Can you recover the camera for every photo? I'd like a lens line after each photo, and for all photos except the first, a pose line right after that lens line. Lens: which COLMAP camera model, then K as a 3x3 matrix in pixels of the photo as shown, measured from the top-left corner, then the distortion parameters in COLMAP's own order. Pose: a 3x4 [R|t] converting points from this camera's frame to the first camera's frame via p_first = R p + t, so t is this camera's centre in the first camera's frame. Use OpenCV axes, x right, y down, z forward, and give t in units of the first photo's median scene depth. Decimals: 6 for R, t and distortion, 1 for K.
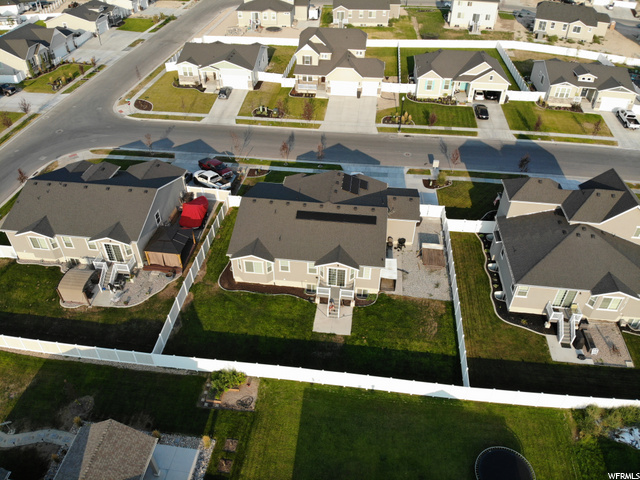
lens RADIAL K [[449.1, 0, 326.6], [0, 449.1, 244.5], [0, 0, 1]] dist [-0.009855, -0.056993]
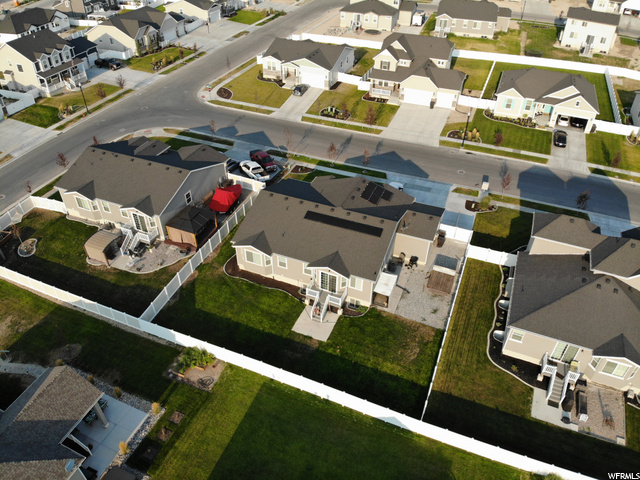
lens RADIAL K [[449.1, 0, 314.6], [0, 449.1, 244.8], [0, 0, 1]] dist [-0.009855, -0.056993]
pose [[0.963577, 0.170227, -0.206258, 0.167746], [-0.170977, 0.985171, 0.014317, -0.016450], [0.205636, 0.021470, 0.978393, 0.015297]]
